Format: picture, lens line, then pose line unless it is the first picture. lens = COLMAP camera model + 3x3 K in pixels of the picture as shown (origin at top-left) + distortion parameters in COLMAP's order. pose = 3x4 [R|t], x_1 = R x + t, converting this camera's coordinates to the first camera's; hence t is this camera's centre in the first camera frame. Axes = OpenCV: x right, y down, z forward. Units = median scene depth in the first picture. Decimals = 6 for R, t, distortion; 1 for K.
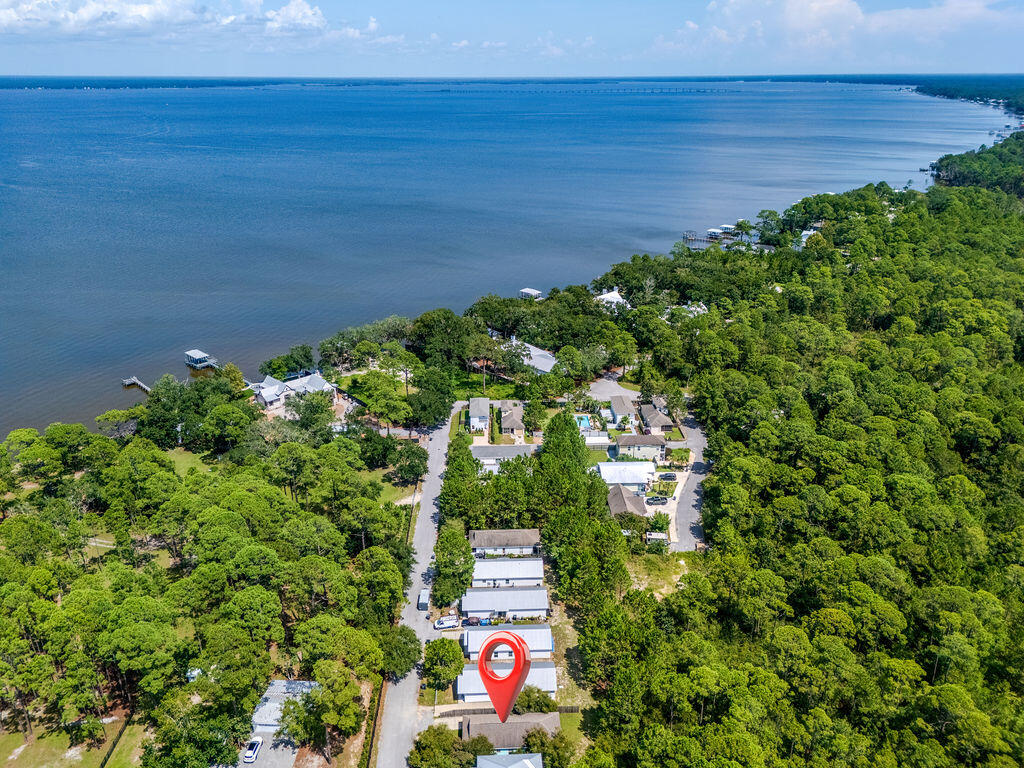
lens RADIAL K [[750.5, 0, 512.6], [0, 750.5, 382.2], [0, 0, 1]] dist [0.050919, -0.039826]
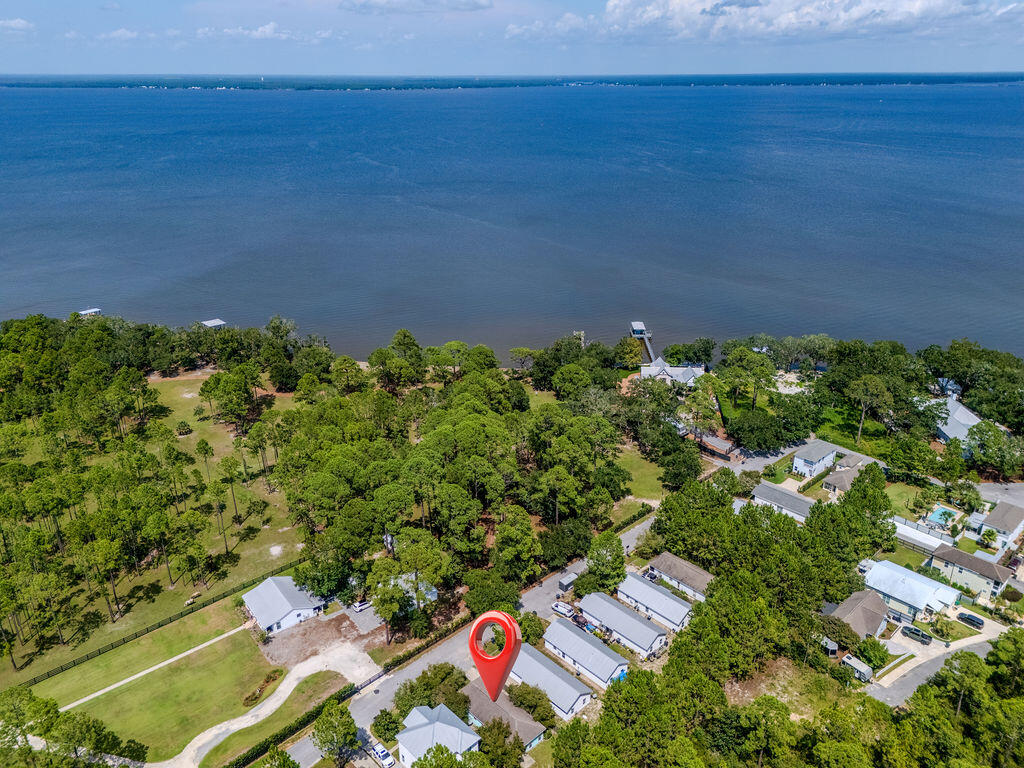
lens RADIAL K [[750.5, 0, 514.2], [0, 750.5, 382.7], [0, 0, 1]] dist [0.050919, -0.039826]
pose [[0.657086, 0.286793, -0.697128, 0.363158], [-0.283705, 0.950889, 0.123778, -0.058401], [0.698391, 0.116446, 0.706180, 0.146367]]
